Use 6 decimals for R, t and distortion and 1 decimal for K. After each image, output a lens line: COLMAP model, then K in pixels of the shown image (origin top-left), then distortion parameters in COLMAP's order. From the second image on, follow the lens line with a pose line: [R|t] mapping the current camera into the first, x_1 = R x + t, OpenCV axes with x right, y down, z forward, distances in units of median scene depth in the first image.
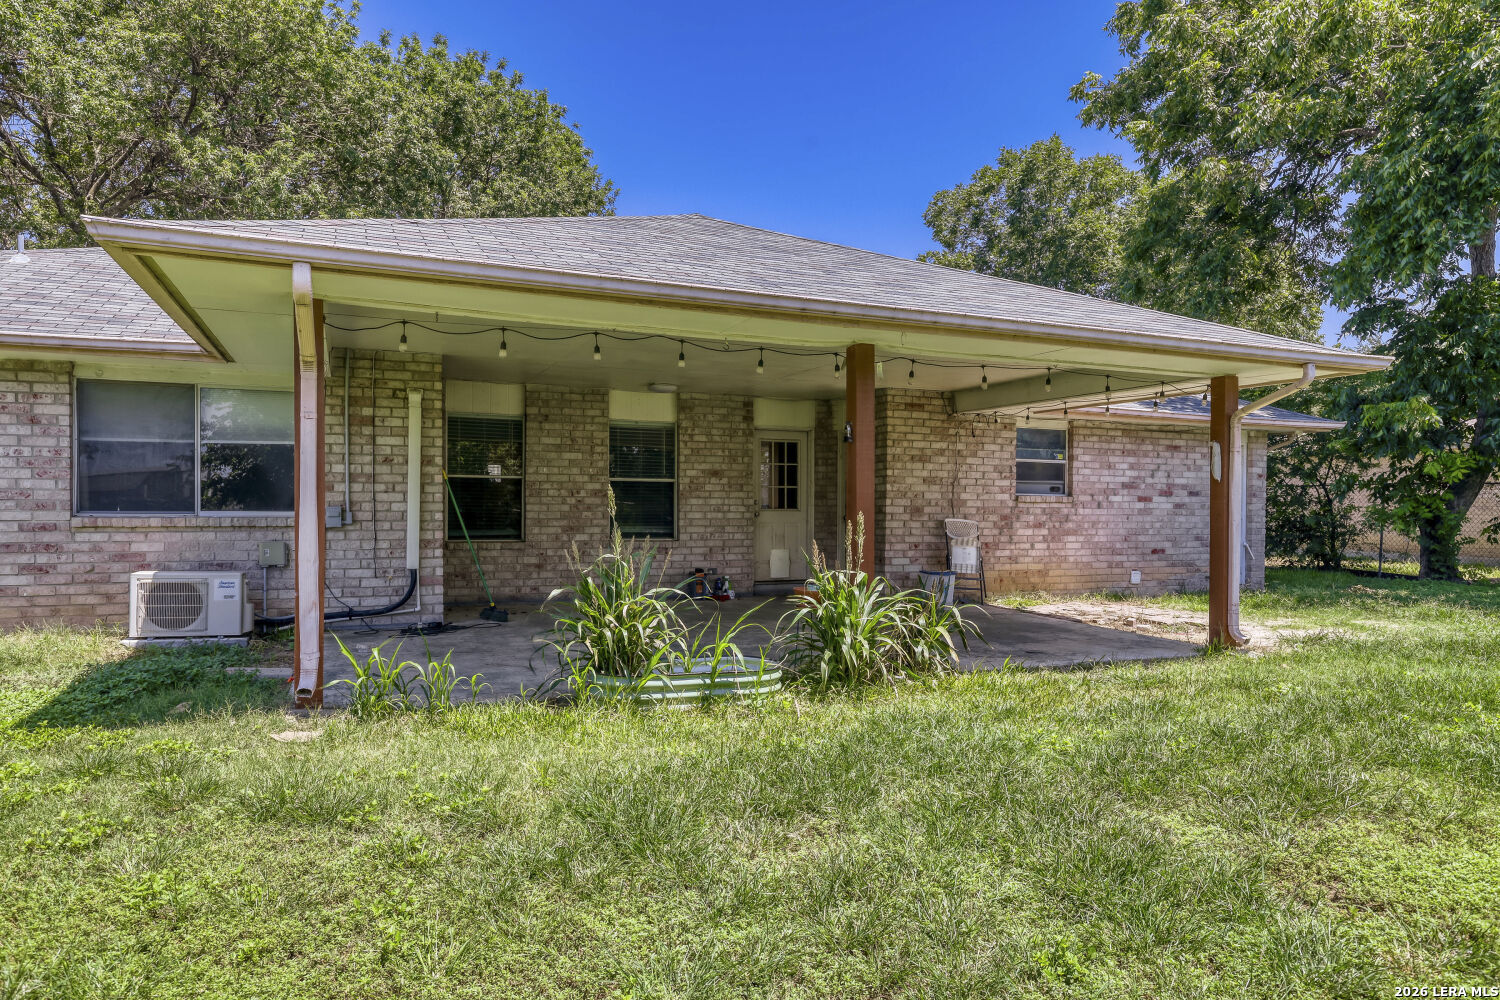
lens RADIAL K [[961.3, 0, 753.1], [0, 961.3, 509.1], [0, 0, 1]] dist [0.009415, 0.001913]
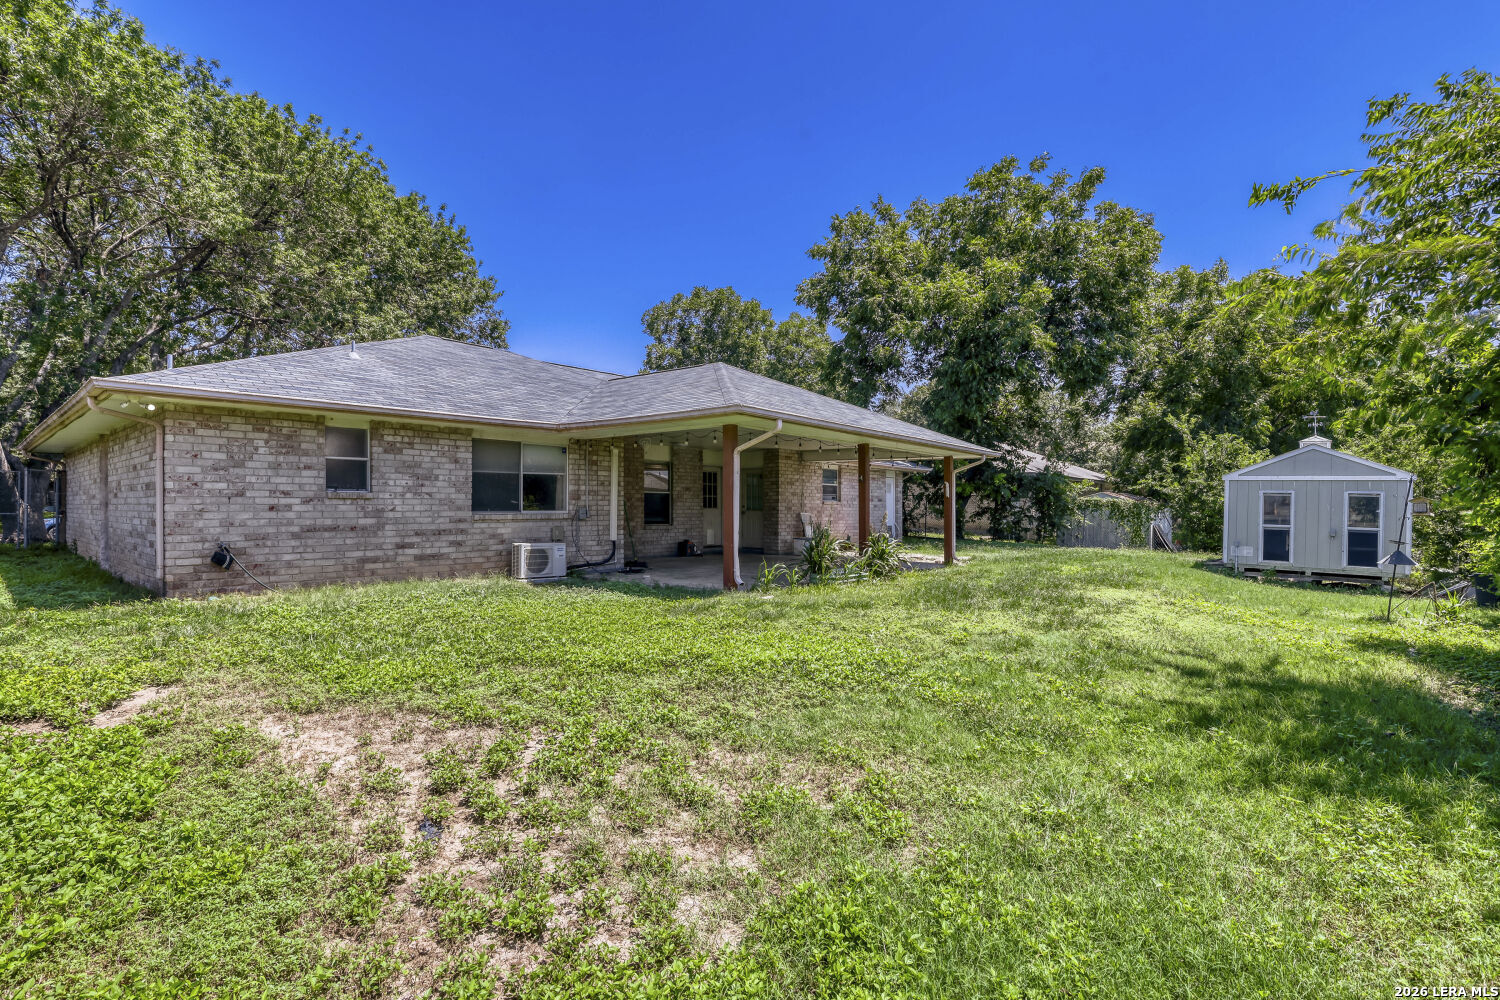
lens RADIAL K [[687.1, 0, 745.5], [0, 687.1, 501.5], [0, 0, 1]] dist [-0.024059, 0.003165]
pose [[0.893228, 0.002676, 0.449596, -0.544082], [-0.000905, 0.999991, -0.004154, -0.007372], [-0.449603, 0.003303, 0.893222, -0.248375]]
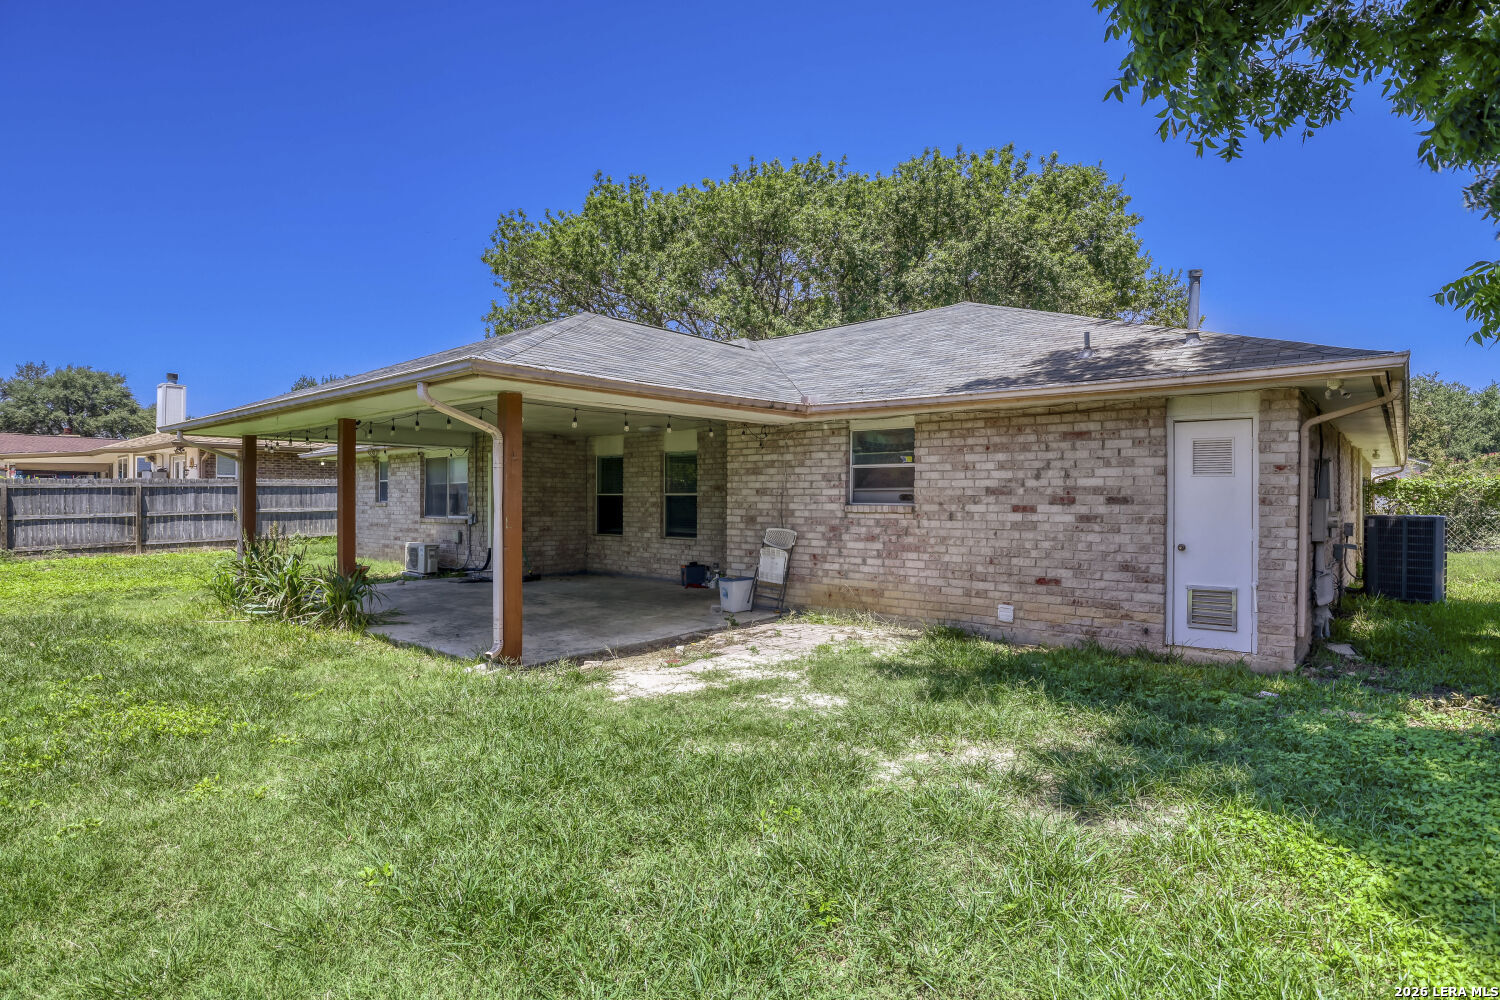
lens RADIAL K [[773.1, 0, 753.2], [0, 773.1, 498.2], [0, 0, 1]] dist [0.003196, 0.000424]
pose [[0.454781, -0.009296, -0.890555, 0.899417], [0.000152, 0.999946, -0.010360, -0.013213], [0.890603, 0.004576, 0.454758, 0.585451]]
